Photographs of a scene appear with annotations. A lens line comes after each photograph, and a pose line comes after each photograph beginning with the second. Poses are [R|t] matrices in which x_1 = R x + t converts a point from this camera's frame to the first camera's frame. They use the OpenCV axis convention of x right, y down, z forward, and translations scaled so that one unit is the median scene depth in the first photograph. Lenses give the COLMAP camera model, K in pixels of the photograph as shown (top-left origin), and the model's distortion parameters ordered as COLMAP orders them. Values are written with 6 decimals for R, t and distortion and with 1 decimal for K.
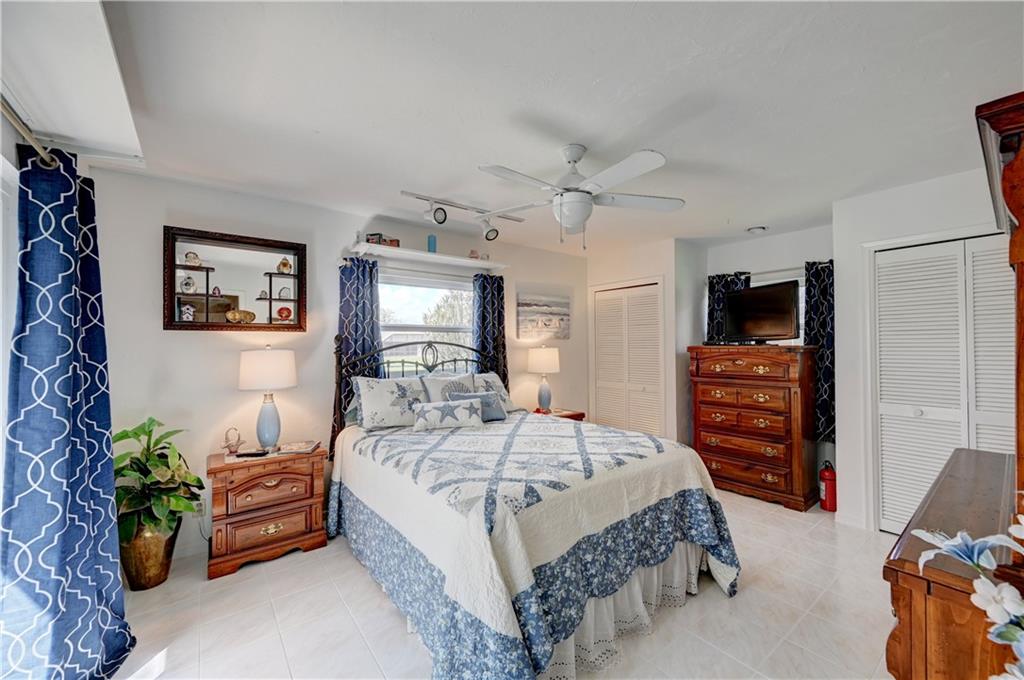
lens RADIAL K [[398.6, 0, 511.3], [0, 398.6, 340.0], [0, 0, 1]] dist [0.008544, -0.000245]
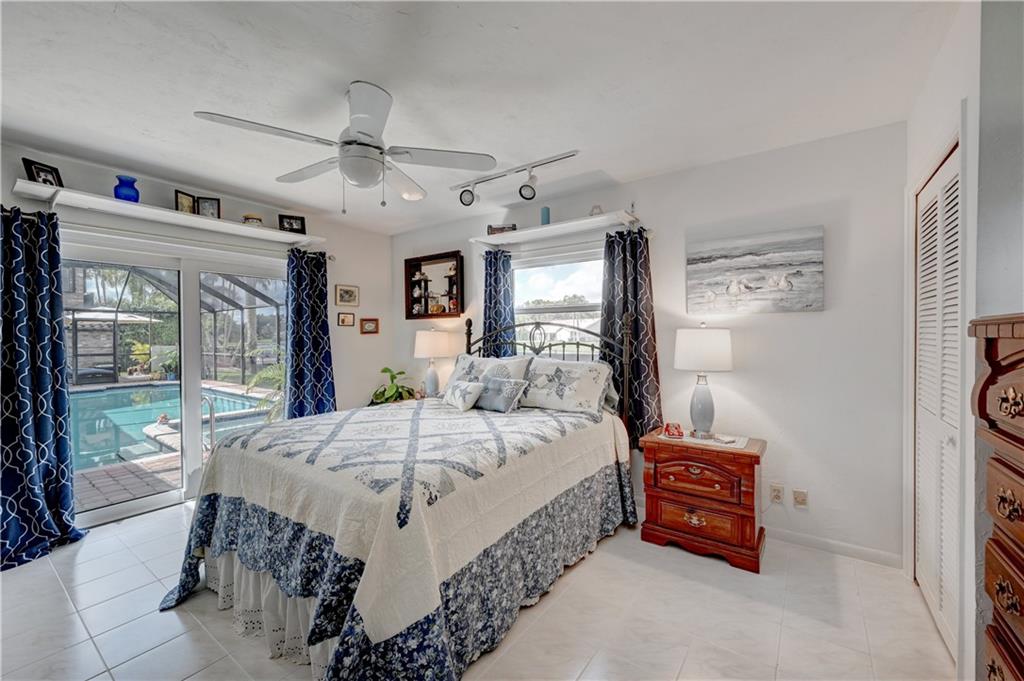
lens RADIAL K [[398.6, 0, 507.2], [0, 398.6, 339.5], [0, 0, 1]] dist [0.008544, -0.000245]
pose [[0.296439, 0.012517, -0.954970, 0.626705], [0.008254, 0.999843, 0.015668, 0.026729], [0.955016, -0.012527, 0.296289, 0.609930]]
